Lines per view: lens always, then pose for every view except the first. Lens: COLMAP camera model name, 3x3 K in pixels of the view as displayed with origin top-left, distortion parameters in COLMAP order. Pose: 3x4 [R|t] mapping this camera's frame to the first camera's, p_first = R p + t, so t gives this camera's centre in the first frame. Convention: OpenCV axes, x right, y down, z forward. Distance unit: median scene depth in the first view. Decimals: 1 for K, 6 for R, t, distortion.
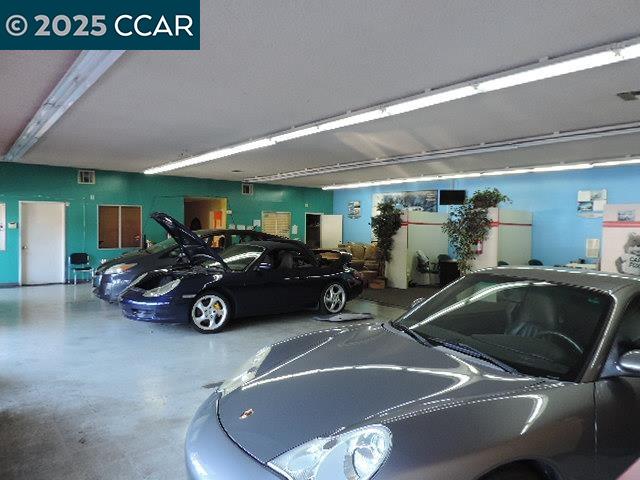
lens RADIAL K [[459.7, 0, 317.6], [0, 459.7, 239.1], [0, 0, 1]] dist [-0.025040, 0.017286]
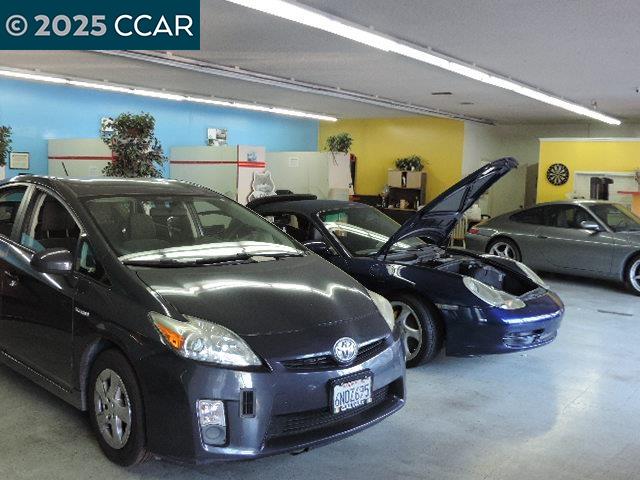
lens RADIAL K [[703.5, 0, 317.5], [0, 703.5, 239.1], [0, 0, 1]] dist [-0.017223, 0.000000]
pose [[-0.281847, -0.117513, 0.952236, -0.810428], [-0.010035, 0.992778, 0.119546, -0.046869], [-0.959407, 0.024138, -0.280990, 1.063867]]
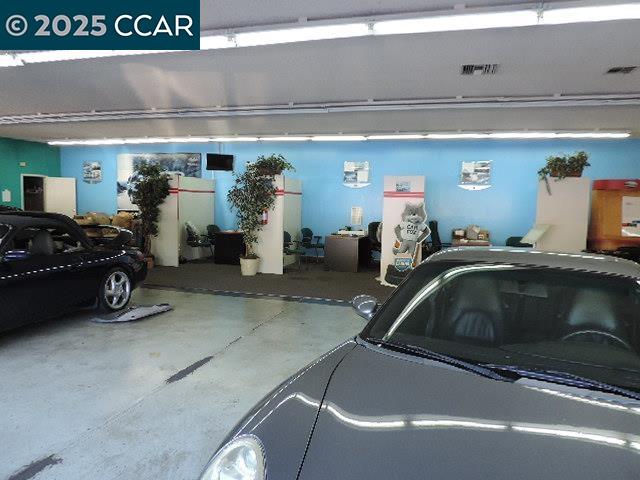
lens RADIAL K [[459.7, 0, 321.1], [0, 459.7, 242.5], [0, 0, 1]] dist [-0.025040, 0.017286]
pose [[0.818953, -0.050480, 0.571637, -0.095567], [0.004219, 0.996626, 0.081966, -0.007339], [-0.573846, -0.064714, 0.816403, 0.164786]]
